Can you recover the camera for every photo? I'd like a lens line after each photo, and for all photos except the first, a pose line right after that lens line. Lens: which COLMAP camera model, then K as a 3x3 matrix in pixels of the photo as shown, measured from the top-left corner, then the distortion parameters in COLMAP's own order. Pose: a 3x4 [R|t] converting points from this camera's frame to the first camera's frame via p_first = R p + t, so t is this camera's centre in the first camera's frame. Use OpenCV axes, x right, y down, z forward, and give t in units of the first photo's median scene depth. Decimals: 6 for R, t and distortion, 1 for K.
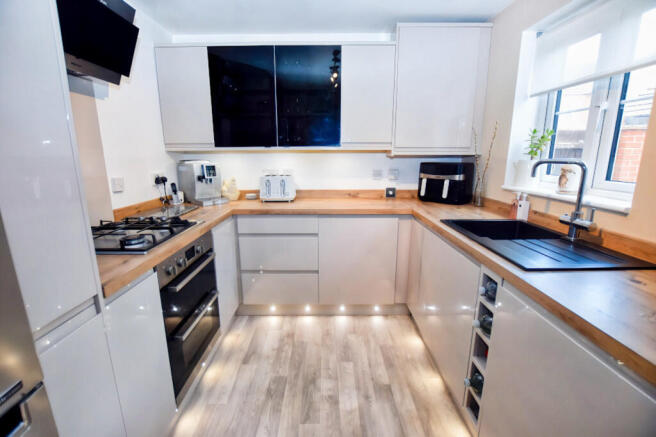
lens RADIAL K [[296.5, 0, 329.2], [0, 296.5, 218.9], [0, 0, 1]] dist [-0.016553, 0.000263]
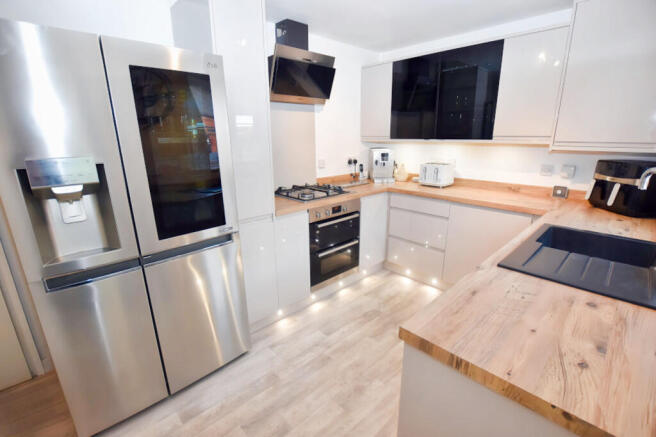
lens RADIAL K [[296.5, 0, 324.7], [0, 296.5, 217.9], [0, 0, 1]] dist [-0.016553, 0.000263]
pose [[0.680394, 0.193694, -0.706786, 0.415336], [-0.149092, 0.980855, 0.125278, -0.020736], [0.717521, 0.020138, 0.696246, -0.116253]]
